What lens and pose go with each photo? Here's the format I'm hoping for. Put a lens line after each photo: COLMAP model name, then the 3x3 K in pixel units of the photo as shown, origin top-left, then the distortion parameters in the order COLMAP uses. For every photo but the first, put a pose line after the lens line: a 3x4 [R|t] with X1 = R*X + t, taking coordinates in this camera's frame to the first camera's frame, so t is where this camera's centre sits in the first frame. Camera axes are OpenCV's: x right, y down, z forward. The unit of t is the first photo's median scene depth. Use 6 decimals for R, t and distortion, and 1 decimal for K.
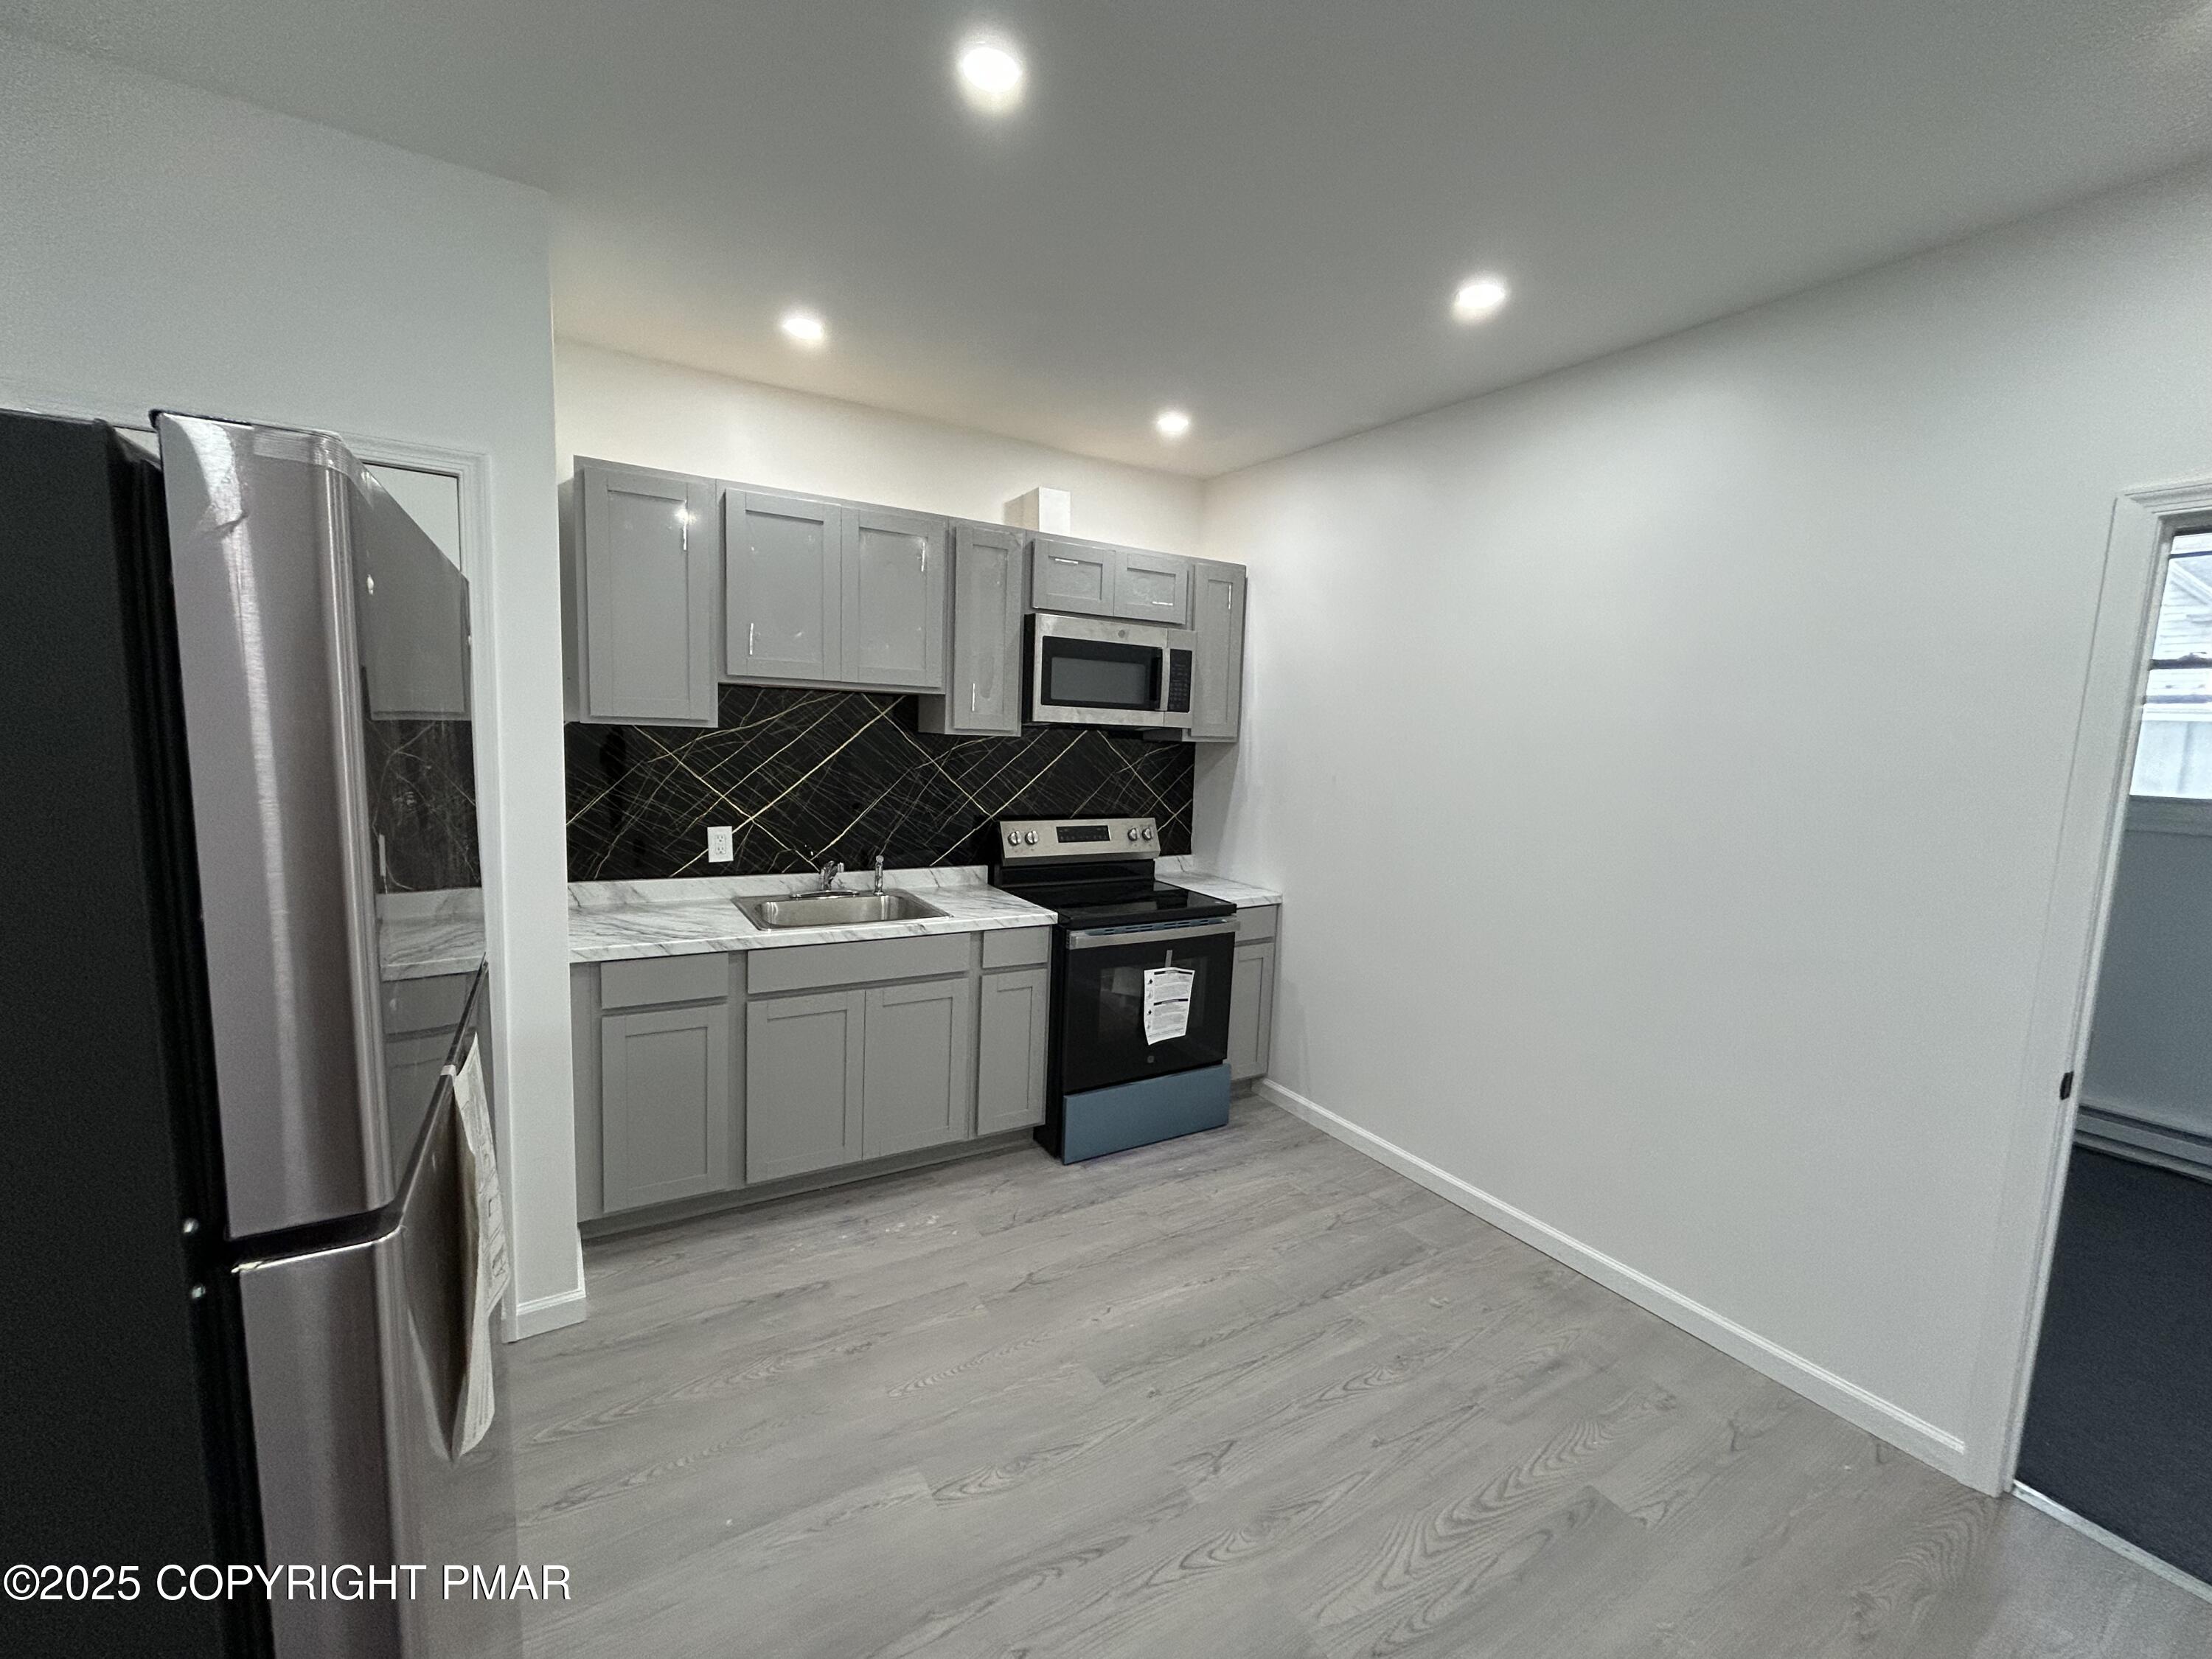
lens RADIAL K [[896.9, 0, 1087.6], [0, 896.9, 832.3], [0, 0, 1]] dist [-0.006651, -0.000220]
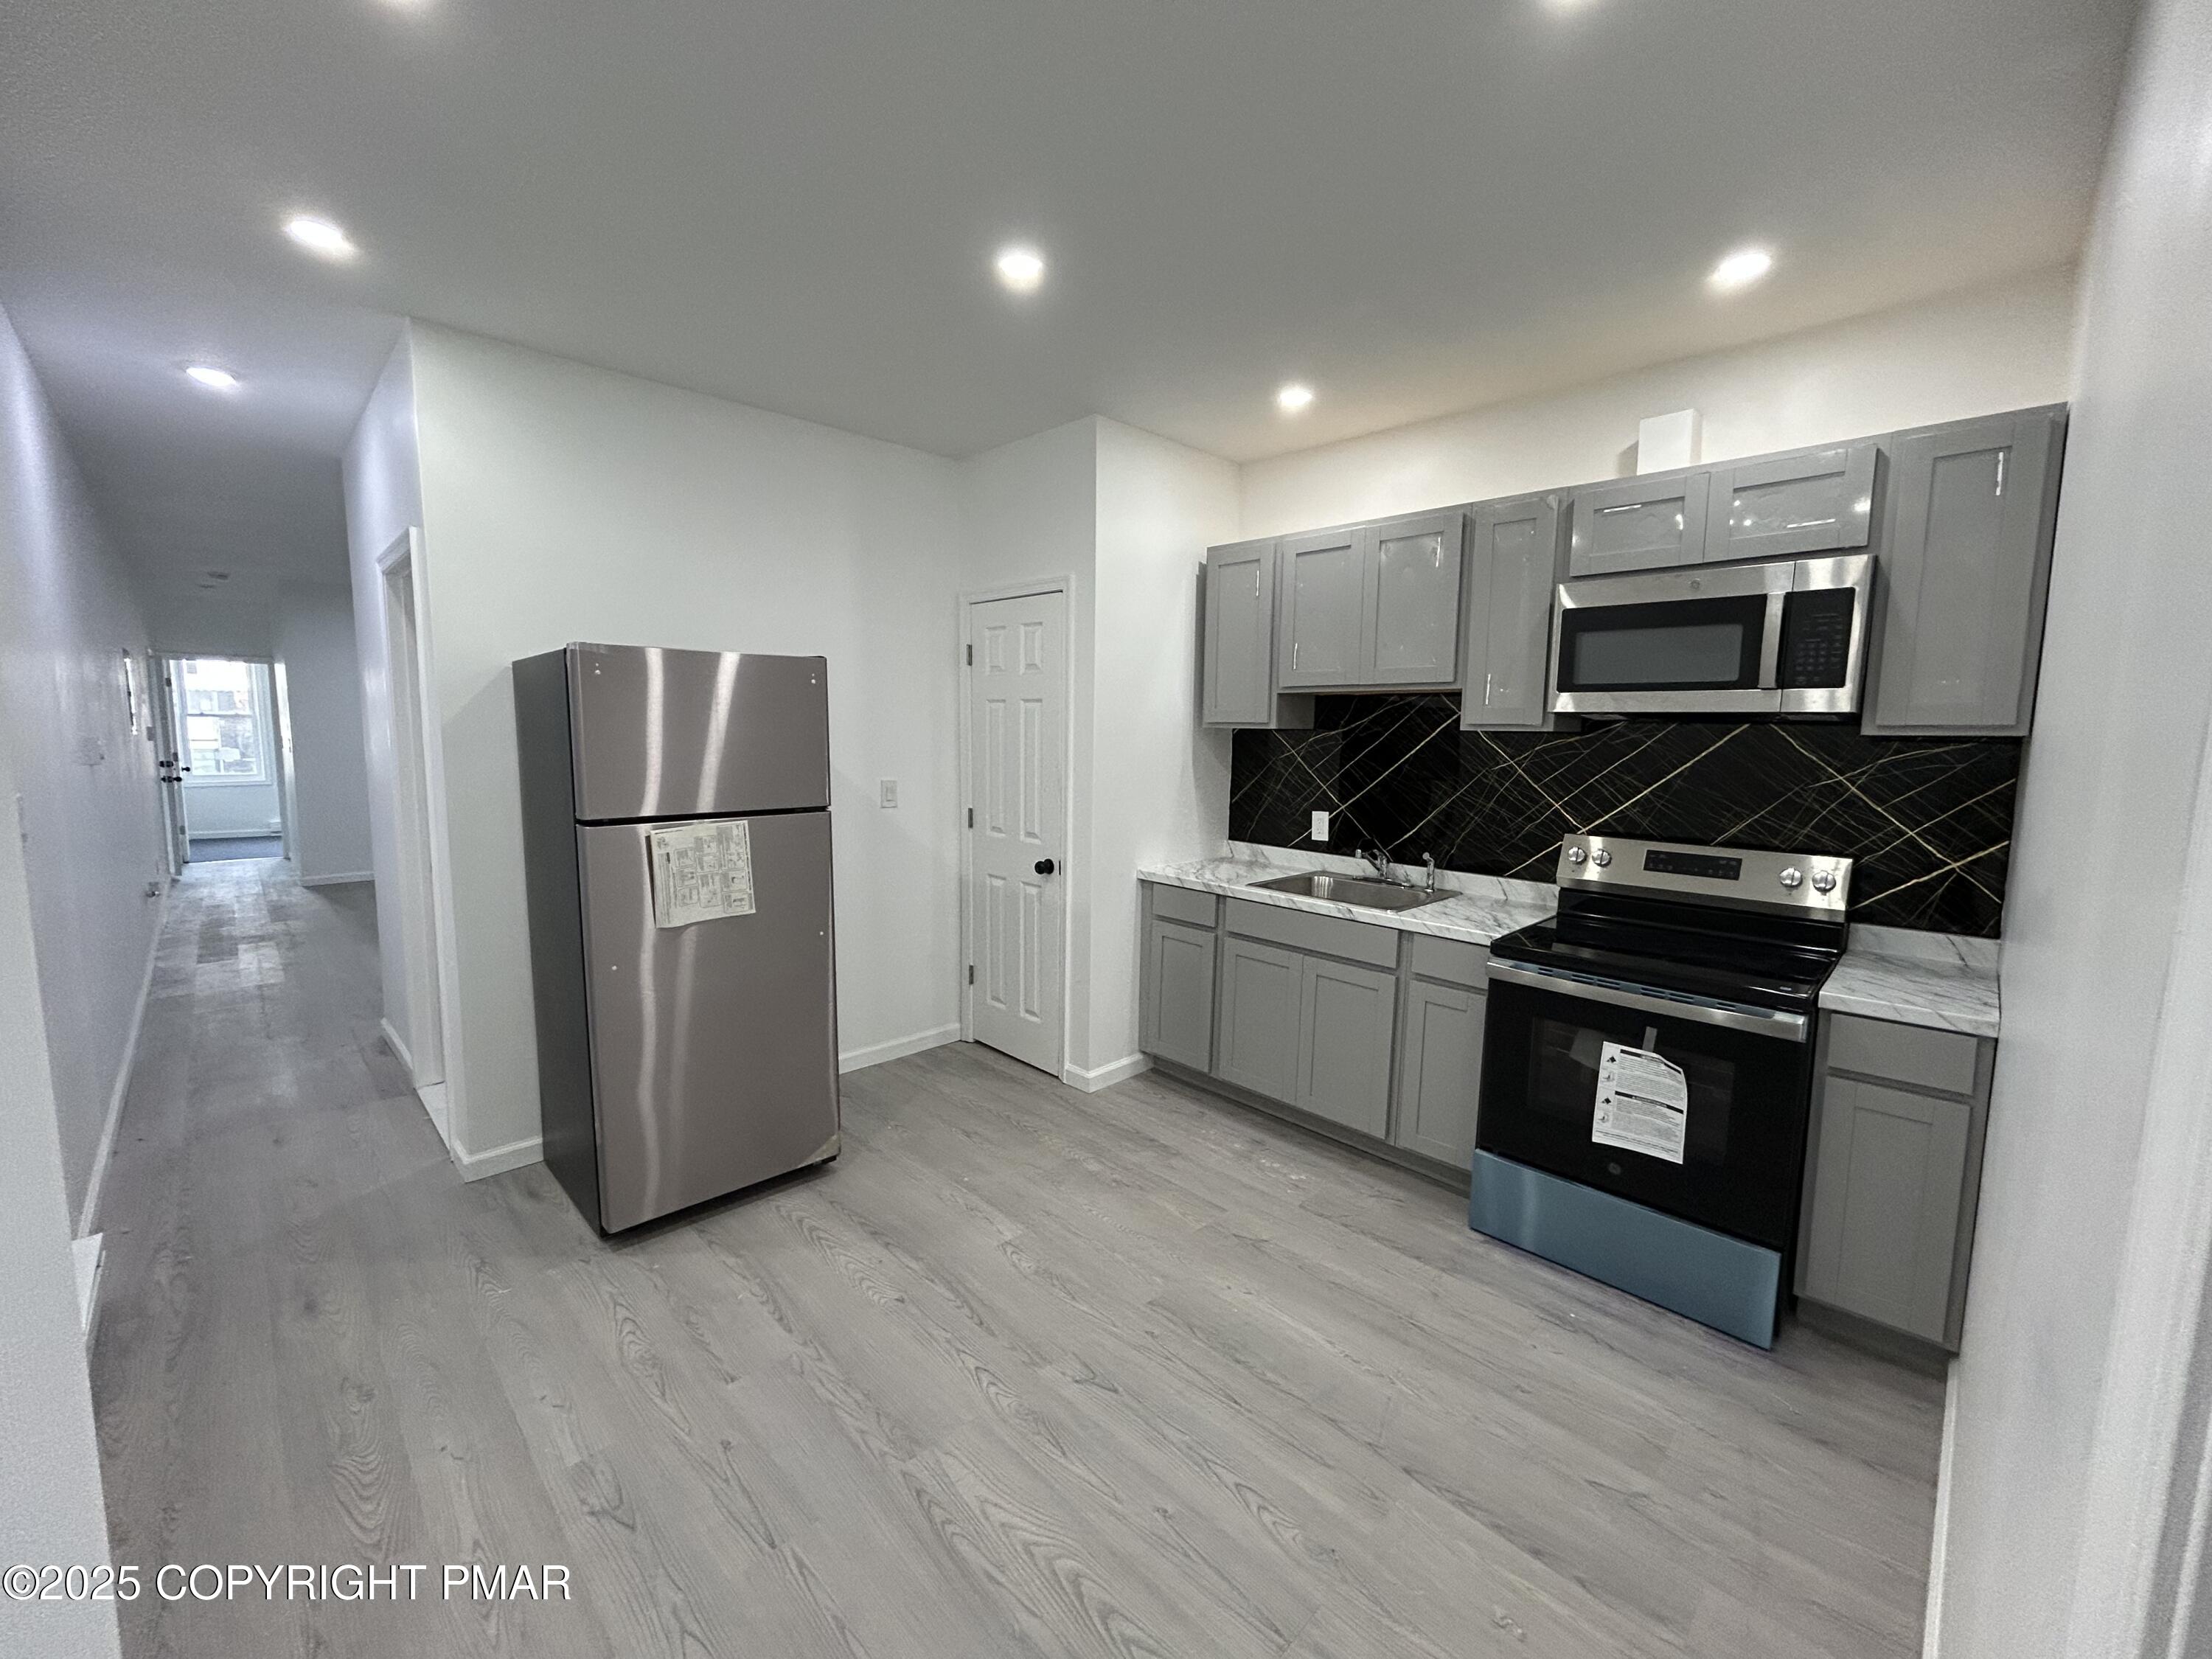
lens RADIAL K [[896.9, 0, 1105.8], [0, 896.9, 828.7], [0, 0, 1]] dist [-0.006651, -0.000220]
pose [[0.226465, 0.075682, -0.971075, 0.712946], [-0.113330, 0.992253, 0.050903, -0.012099], [0.967404, 0.098524, 0.233287, 0.433676]]
